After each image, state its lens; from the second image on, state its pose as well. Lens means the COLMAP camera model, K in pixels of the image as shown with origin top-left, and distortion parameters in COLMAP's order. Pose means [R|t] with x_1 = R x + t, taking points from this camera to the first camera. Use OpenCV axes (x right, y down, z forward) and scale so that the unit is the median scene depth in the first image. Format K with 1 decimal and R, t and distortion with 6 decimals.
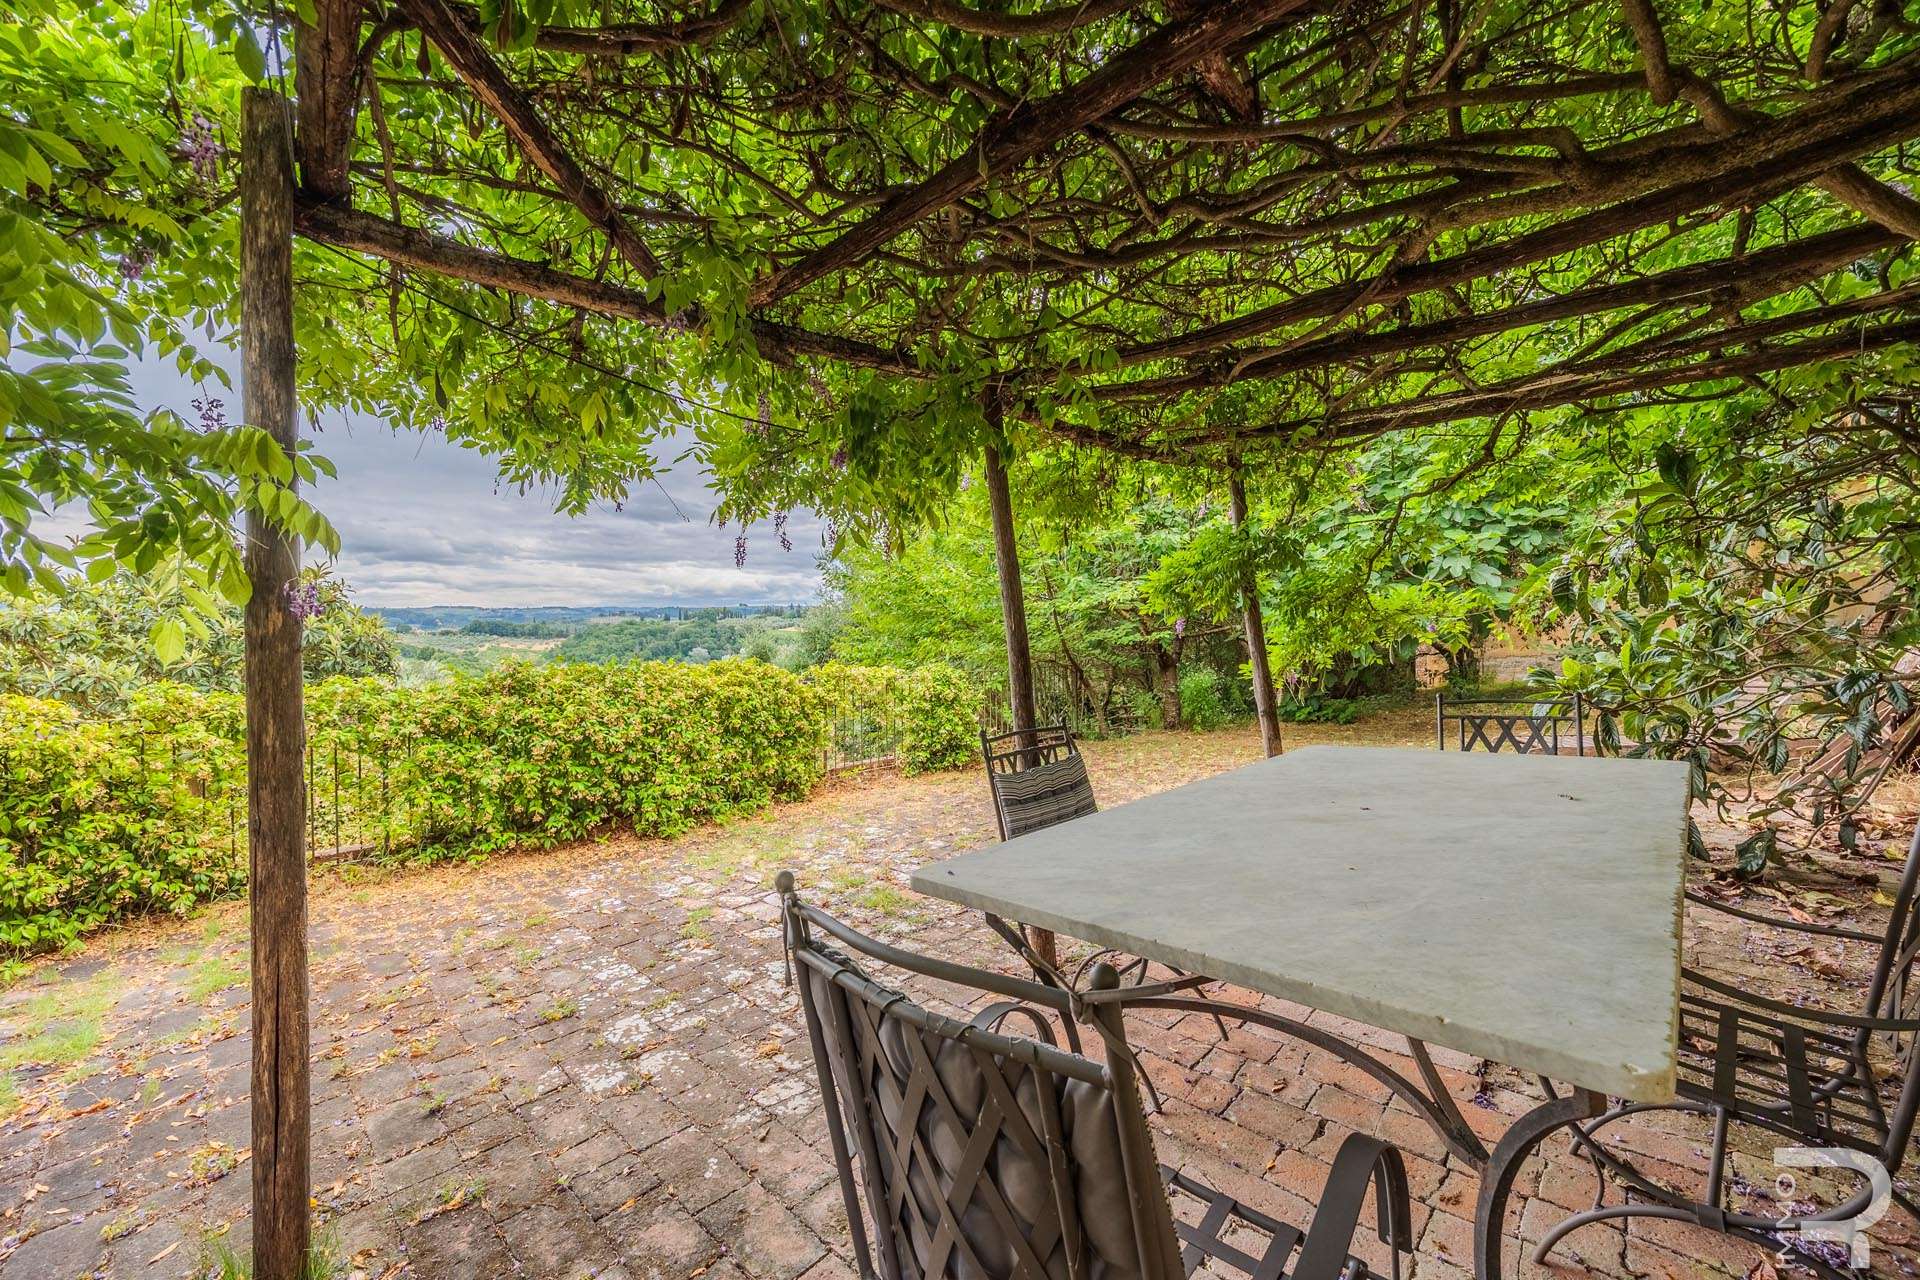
lens RADIAL K [[742.8, 0, 959.9], [0, 742.8, 640.2], [0, 0, 1]] dist [-0.001858, -0.000356]
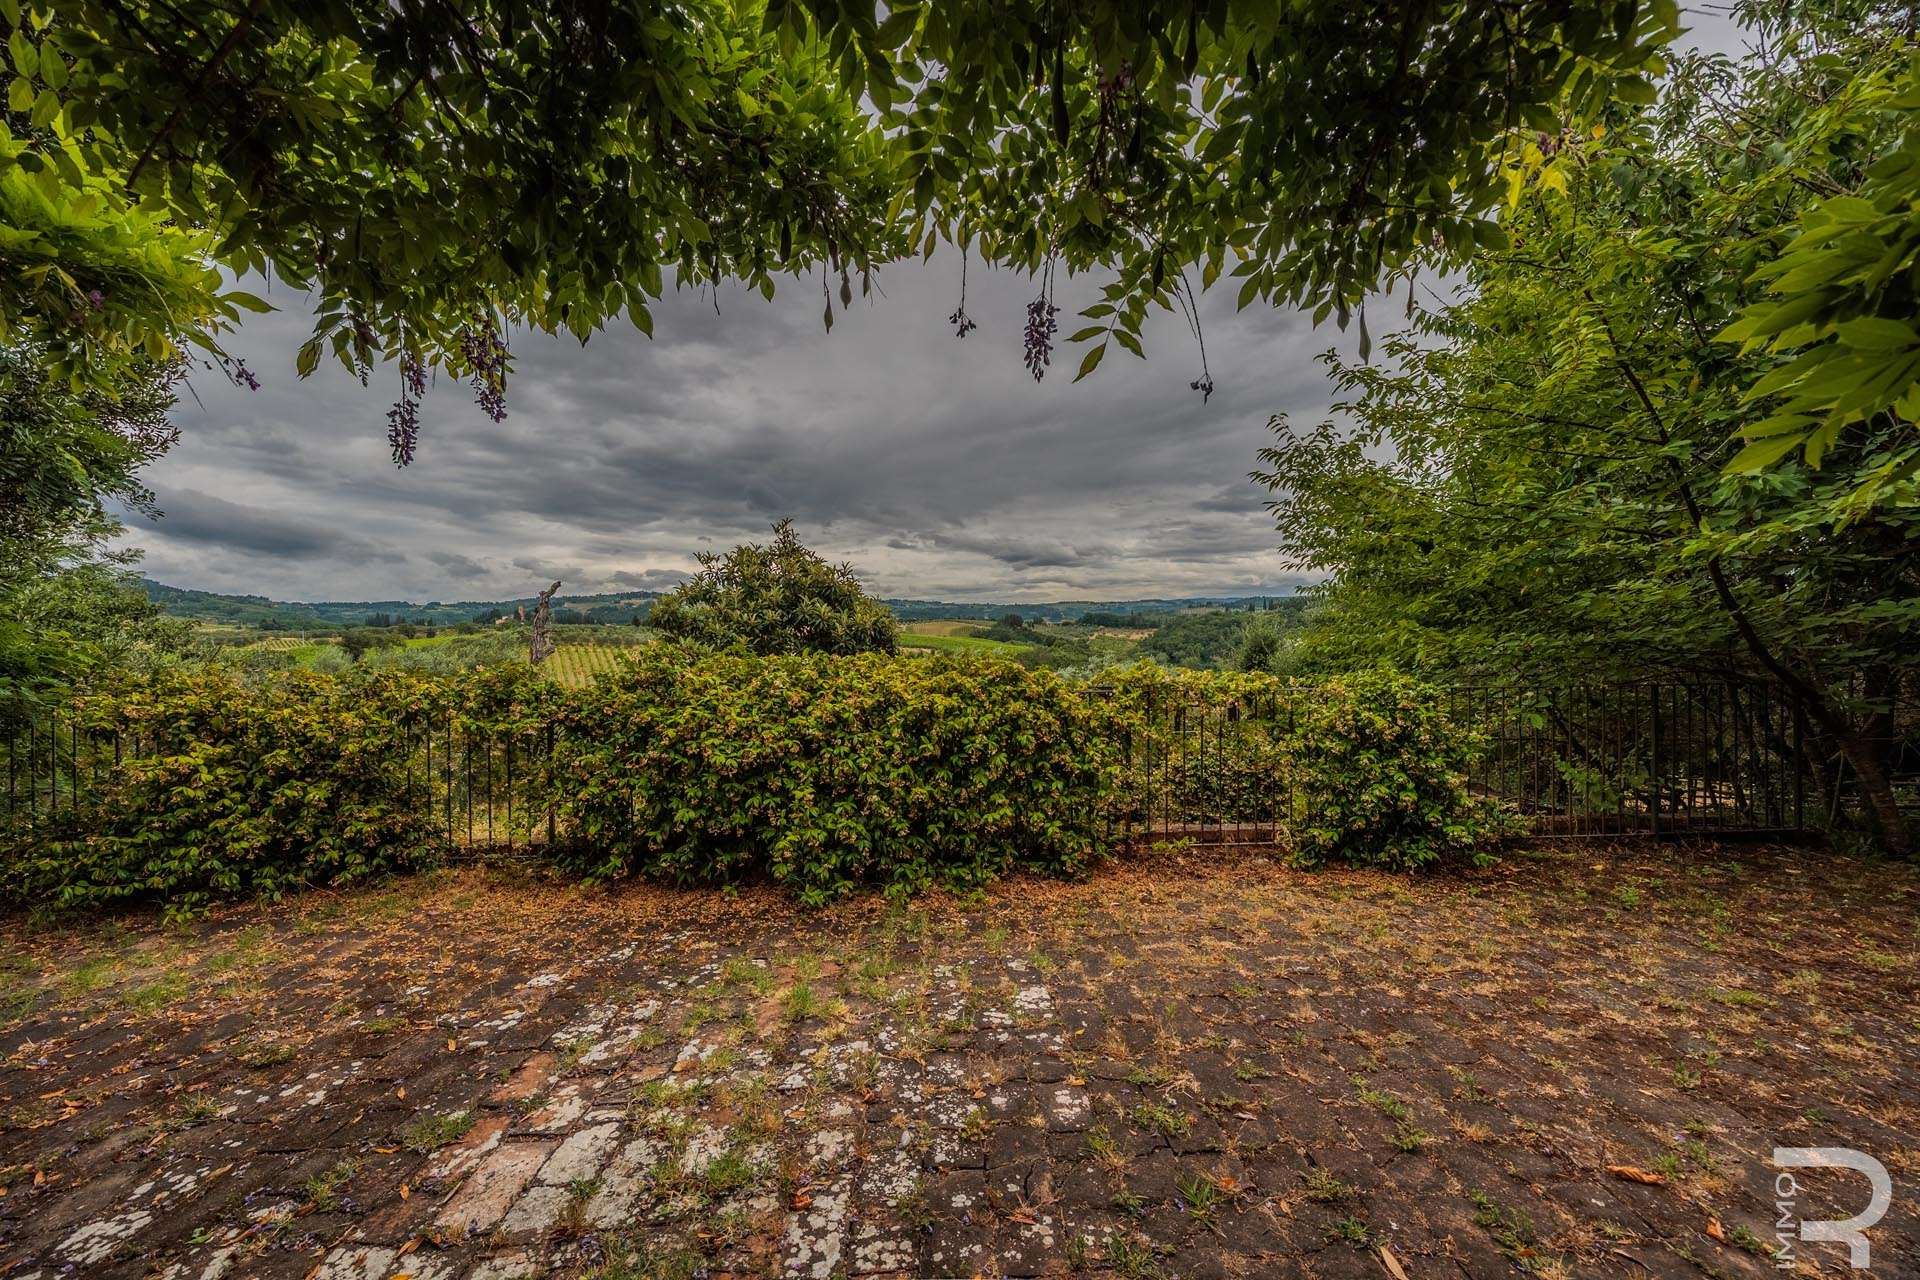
lens RADIAL K [[742.8, 0, 960.3], [0, 742.8, 633.4], [0, 0, 1]] dist [-0.001858, -0.000356]
pose [[0.725532, 0.006328, -0.688160, 0.127096], [-0.003901, 0.999979, 0.005083, 0.003610], [0.688178, -0.001004, 0.725542, 0.401925]]
